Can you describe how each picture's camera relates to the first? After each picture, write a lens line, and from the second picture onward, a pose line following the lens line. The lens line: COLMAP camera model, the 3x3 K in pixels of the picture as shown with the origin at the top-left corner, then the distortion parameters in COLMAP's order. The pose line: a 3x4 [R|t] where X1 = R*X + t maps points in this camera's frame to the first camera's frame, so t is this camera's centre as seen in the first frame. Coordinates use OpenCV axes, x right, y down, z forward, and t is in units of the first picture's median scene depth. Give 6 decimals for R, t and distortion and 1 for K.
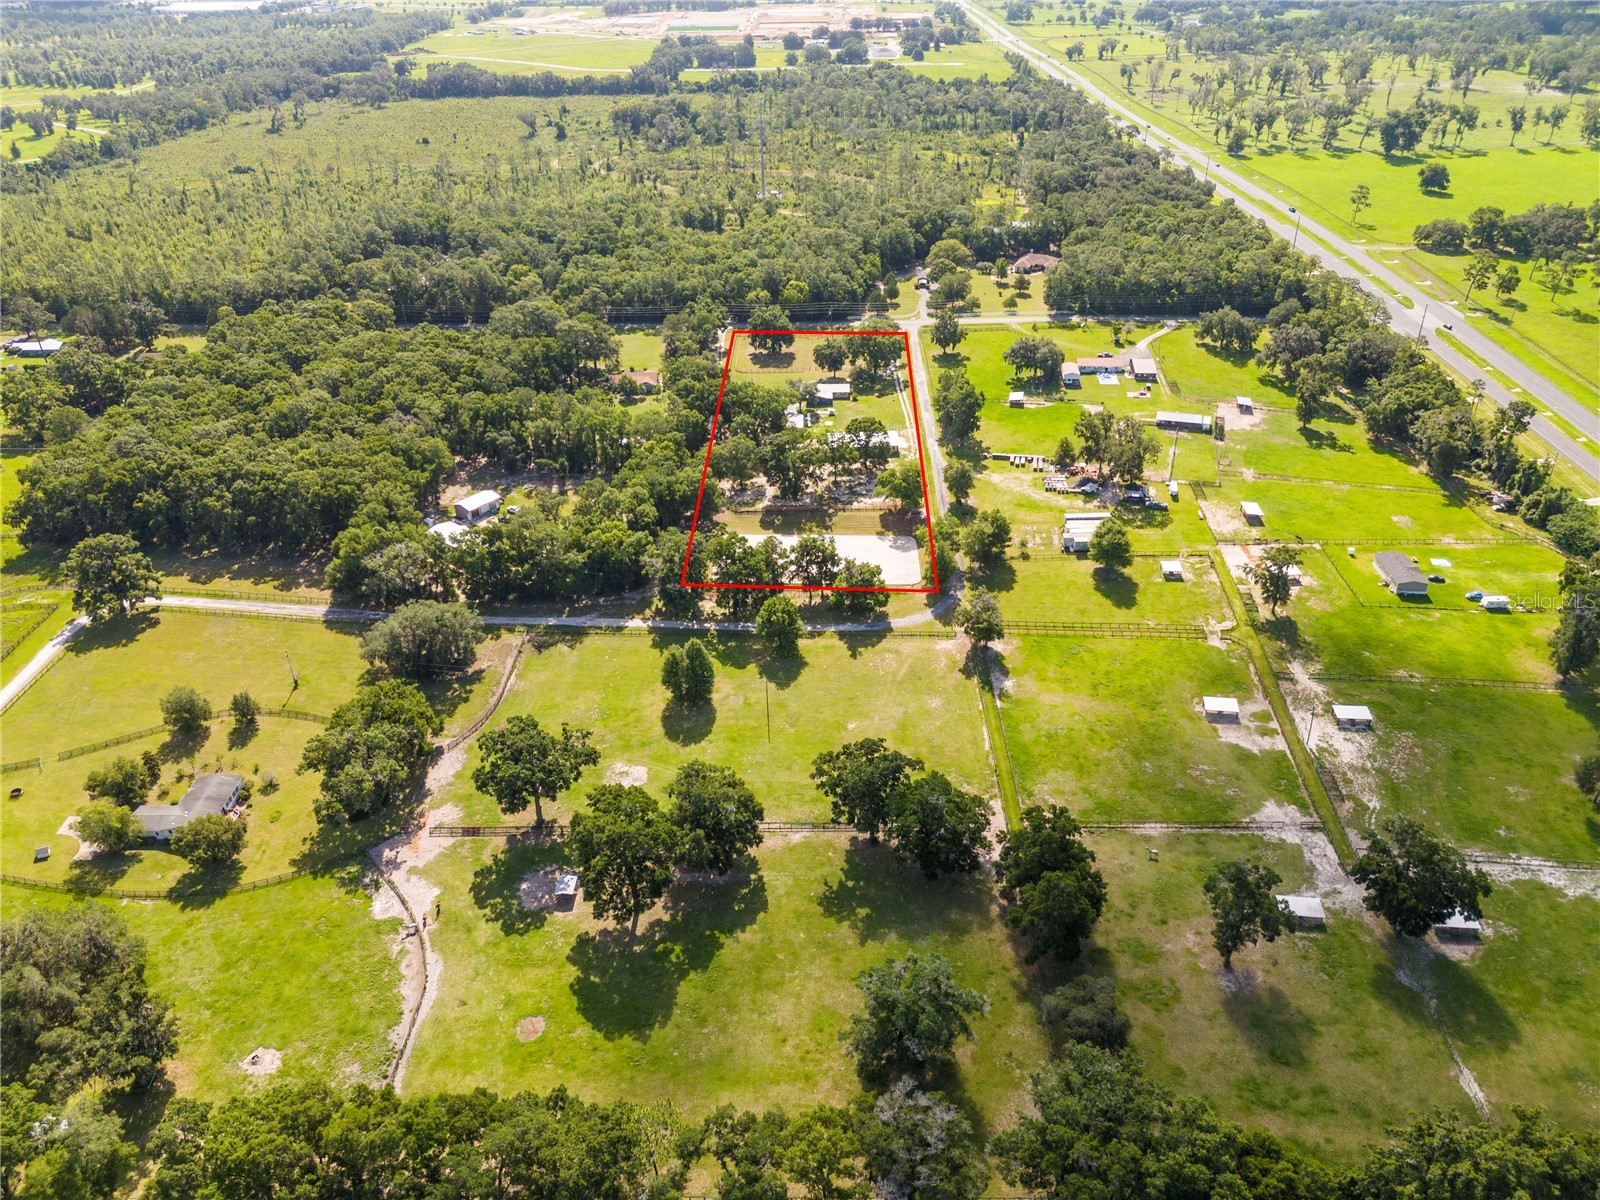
lens RADIAL K [[1180.7, 0, 802.9], [0, 1180.7, 599.5], [0, 0, 1]] dist [0.094808, -0.105023]
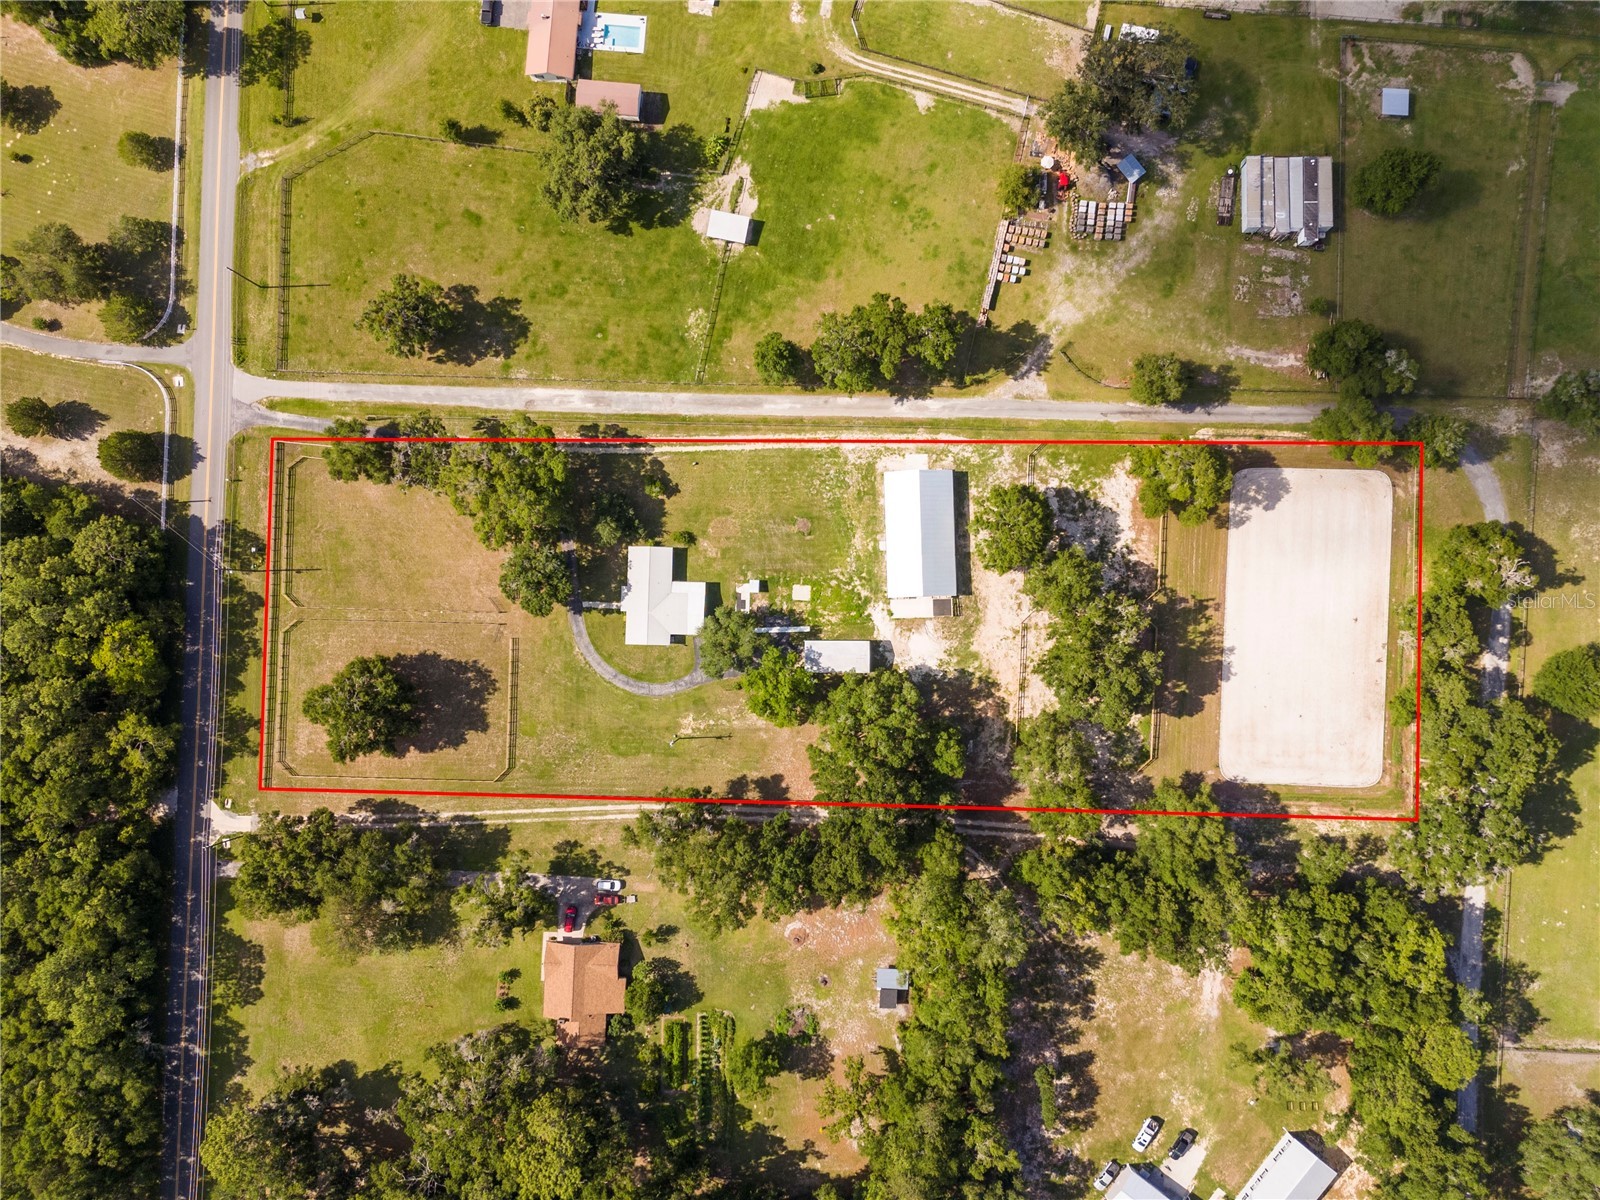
lens RADIAL K [[1175.6, 0, 804.6], [0, 1175.6, 604.6], [0, 0, 1]] dist [0.070620, -0.062949]
pose [[0.010385, -0.998238, 0.058422, -0.015646], [0.535946, 0.054881, 0.842466, -0.645798], [-0.844188, 0.022562, 0.535572, 0.784204]]
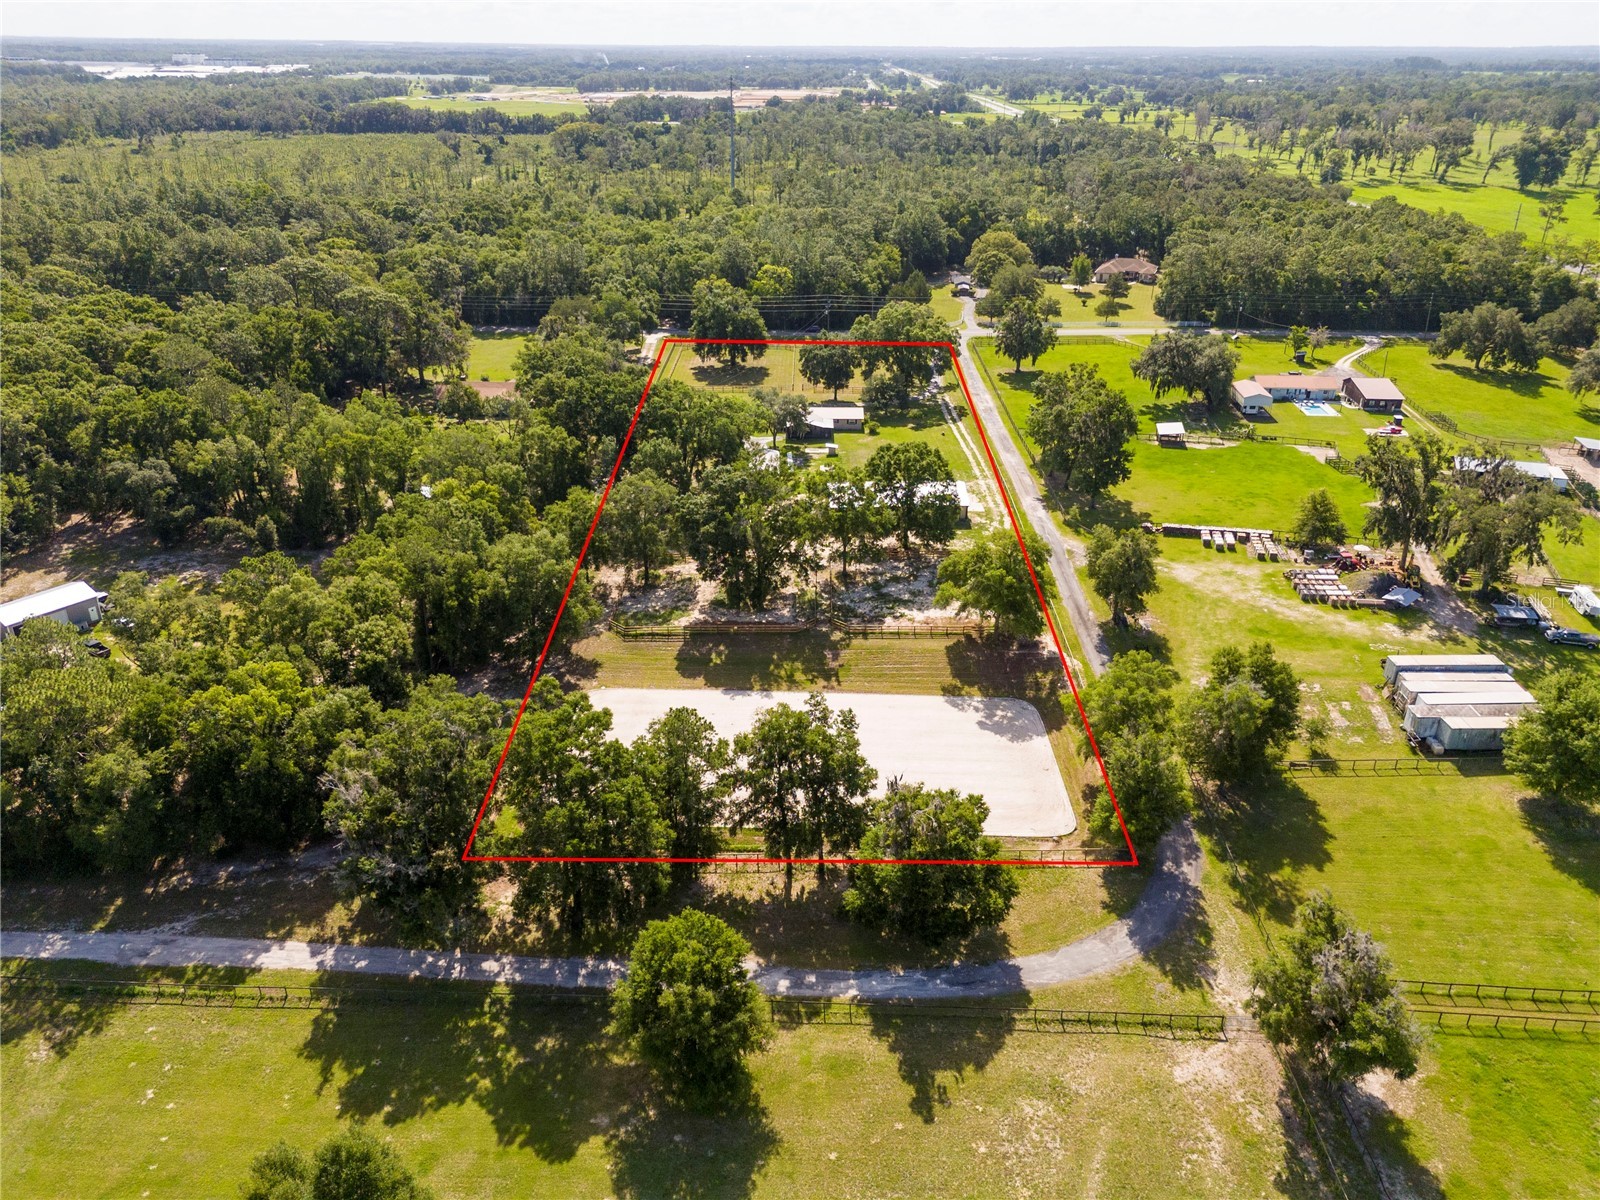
lens RADIAL K [[1180.7, 0, 802.9], [0, 1180.7, 599.5], [0, 0, 1]] dist [0.094808, -0.105023]
pose [[0.999692, 0.016630, 0.018435, 0.002181], [-0.014875, 0.995689, -0.091559, -0.045043], [-0.019879, 0.091256, 0.995629, 0.520762]]
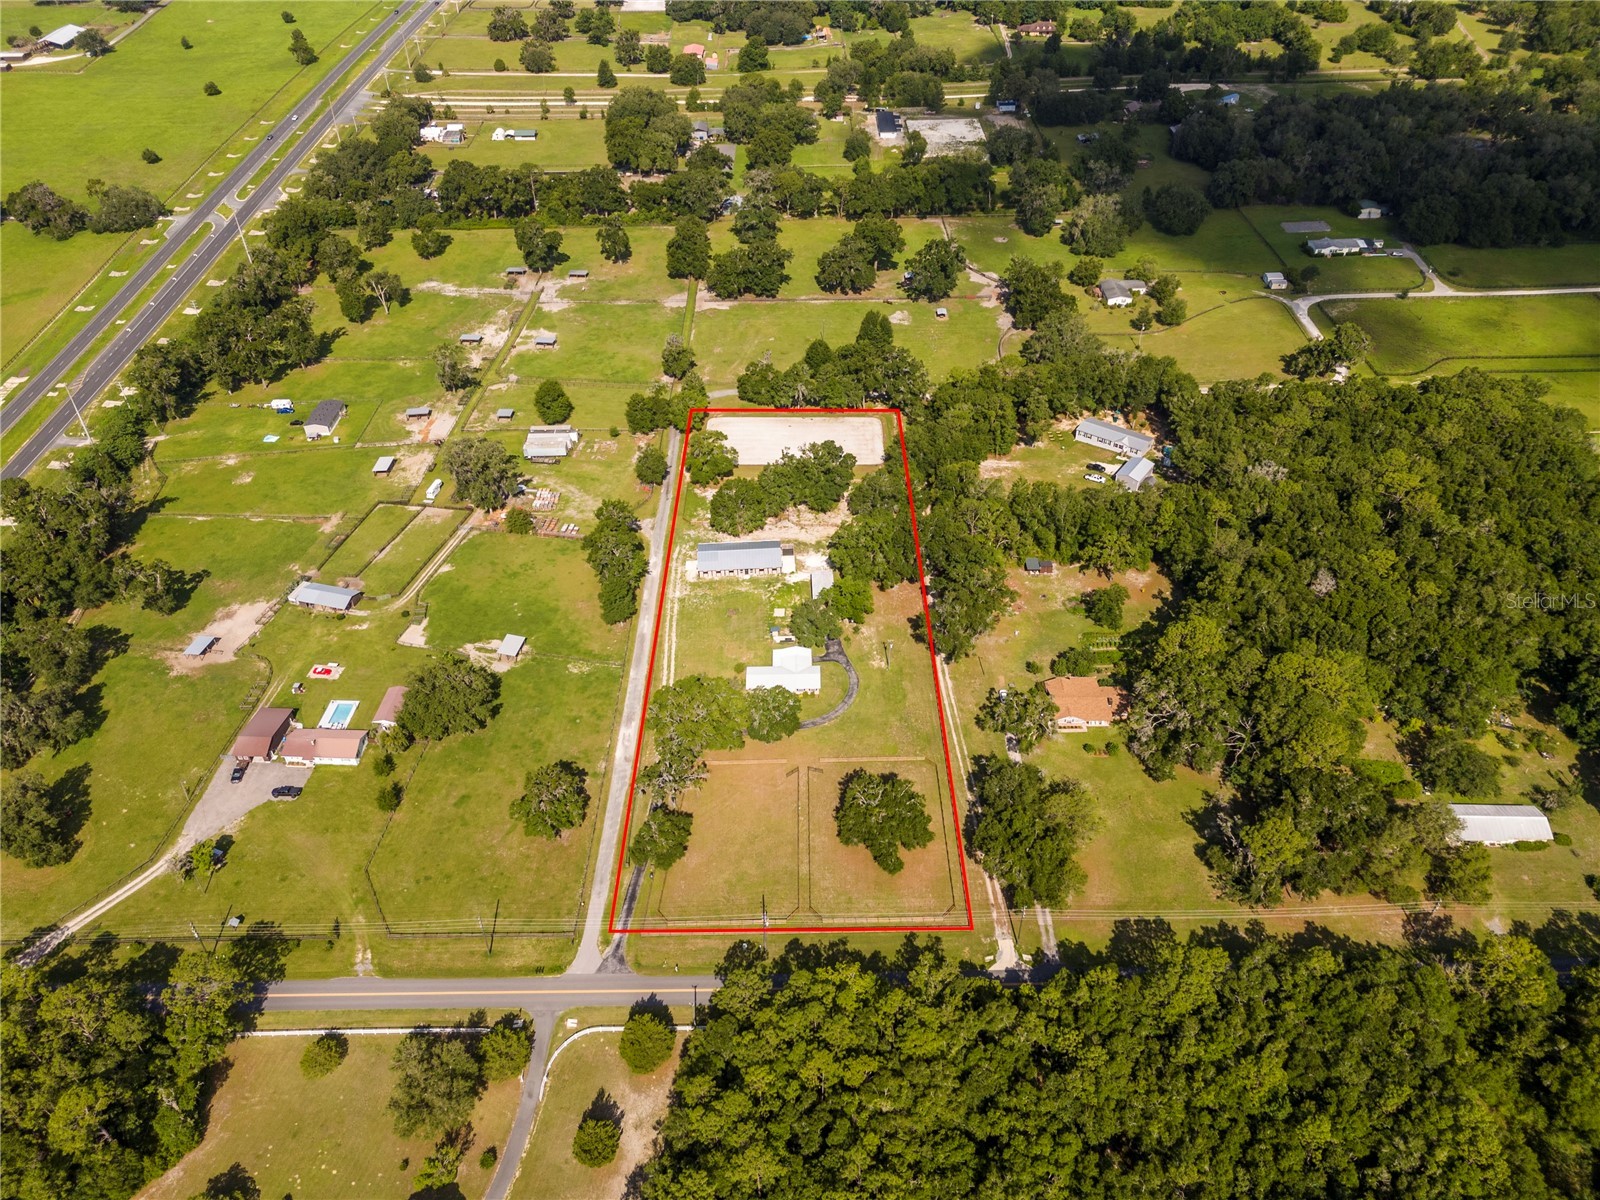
lens RADIAL K [[1180.7, 0, 802.9], [0, 1180.7, 599.5], [0, 0, 1]] dist [0.094808, -0.105023]
pose [[-0.999251, 0.038504, 0.003970, 0.003604], [0.017279, 0.351937, 0.935864, -0.933657], [0.034637, 0.935231, -0.352339, 1.374449]]
